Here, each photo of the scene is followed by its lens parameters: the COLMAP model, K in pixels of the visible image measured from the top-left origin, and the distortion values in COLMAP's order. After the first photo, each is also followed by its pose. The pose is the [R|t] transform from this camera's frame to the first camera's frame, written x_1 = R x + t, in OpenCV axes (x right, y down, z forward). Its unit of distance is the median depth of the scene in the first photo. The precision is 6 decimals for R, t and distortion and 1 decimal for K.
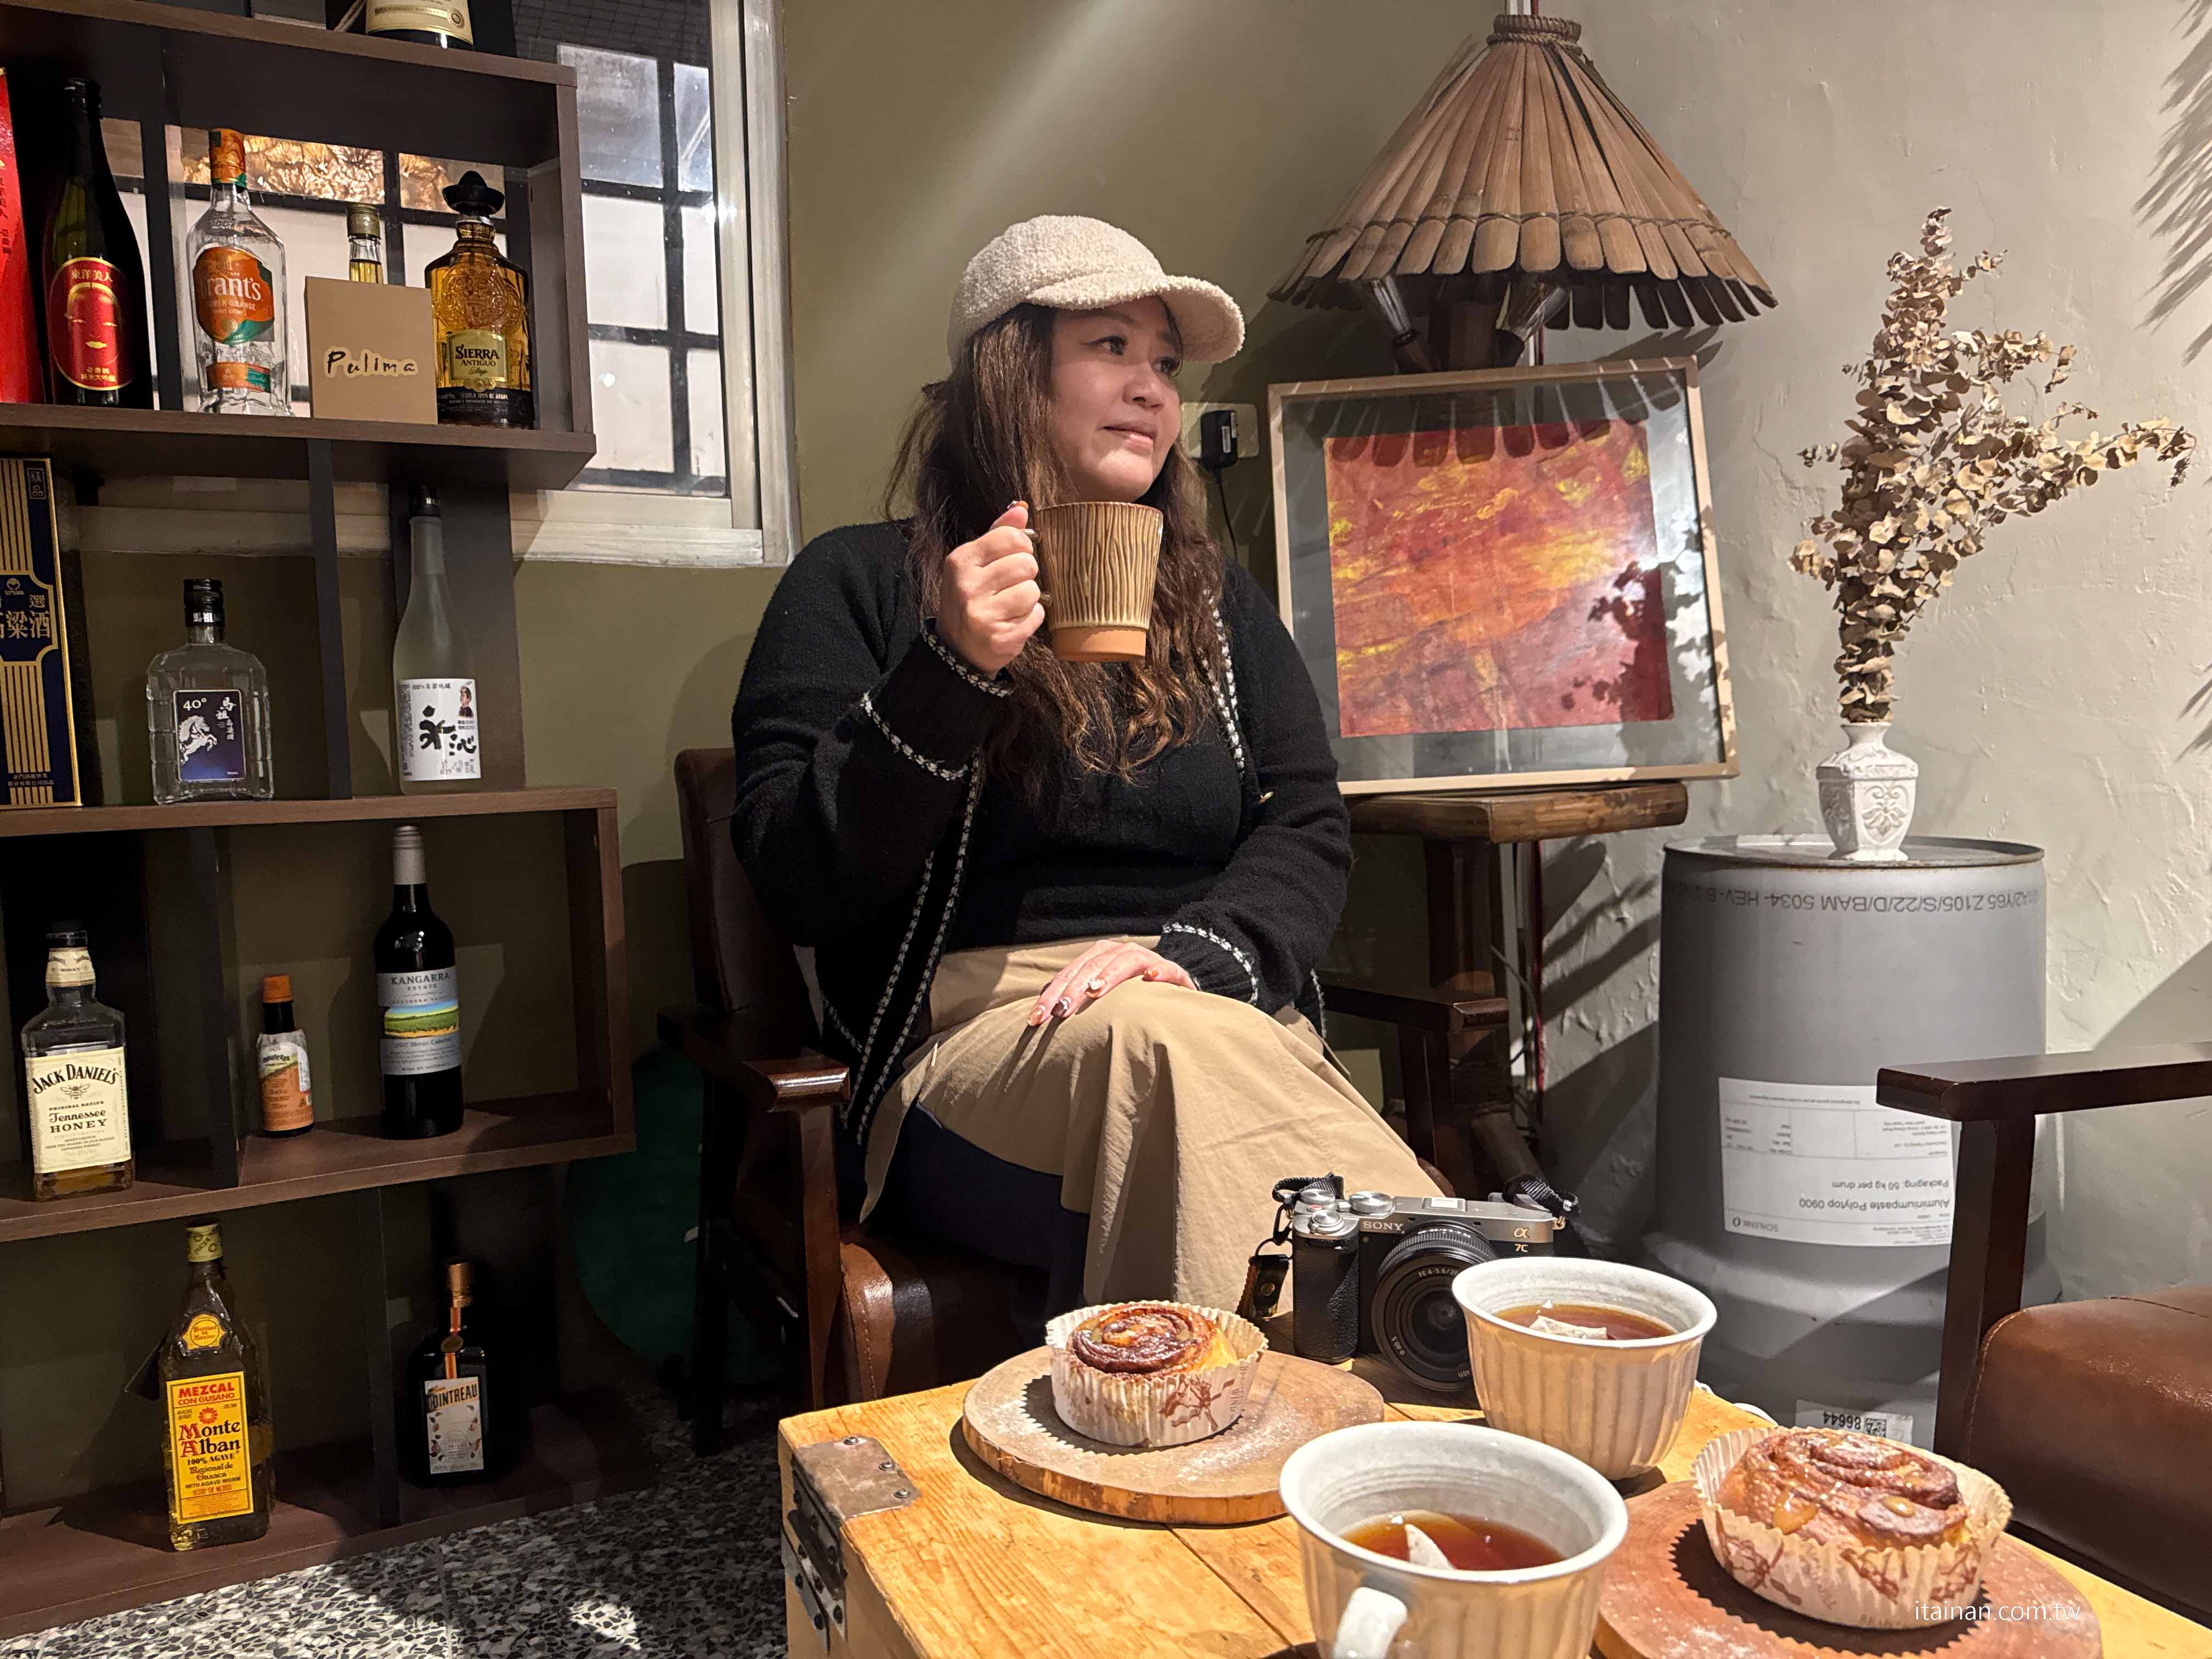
lens RADIAL K [[1635.0, 0, 1107.9], [0, 1635.0, 832.4], [0, 0, 1]] dist [-0.006584, -0.020216]
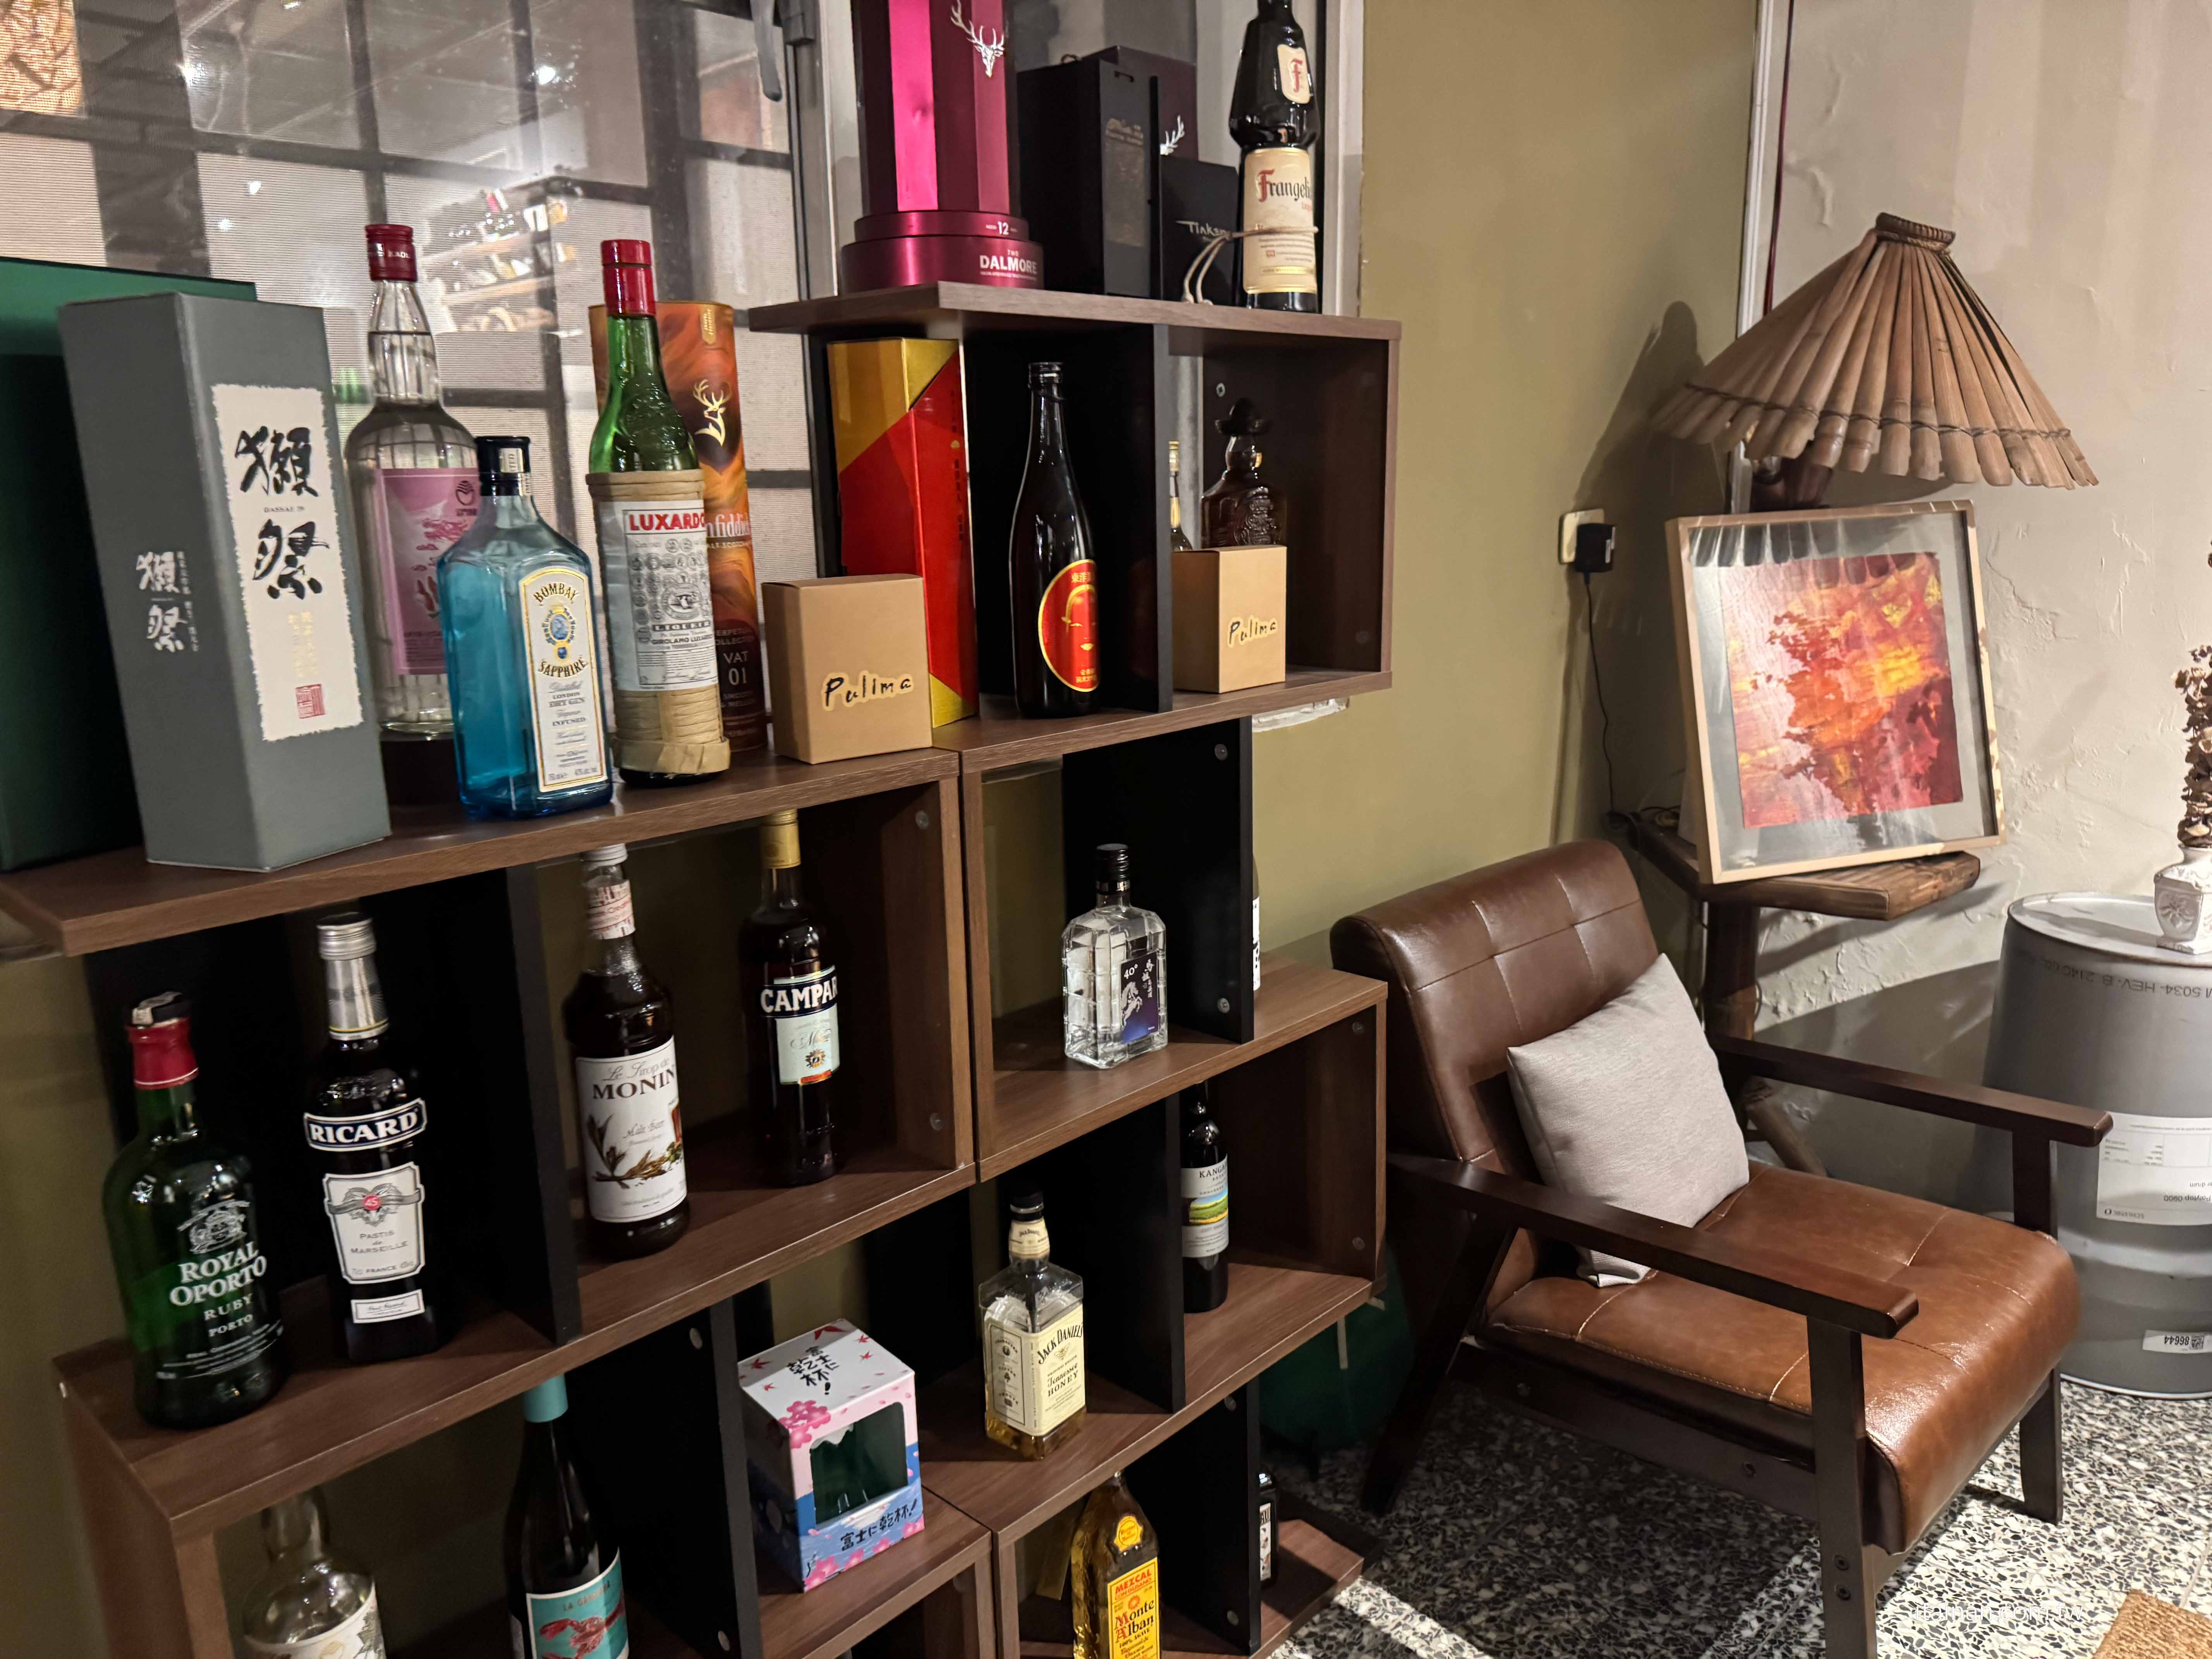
lens RADIAL K [[1635.0, 0, 1117.5], [0, 1635.0, 822.1], [0, 0, 1]] dist [-0.006584, -0.020216]
pose [[0.939149, -0.061749, 0.337915, -0.707416], [0.011173, 0.988681, 0.149617, -0.253014], [-0.343329, -0.136737, 0.929208, 0.045751]]
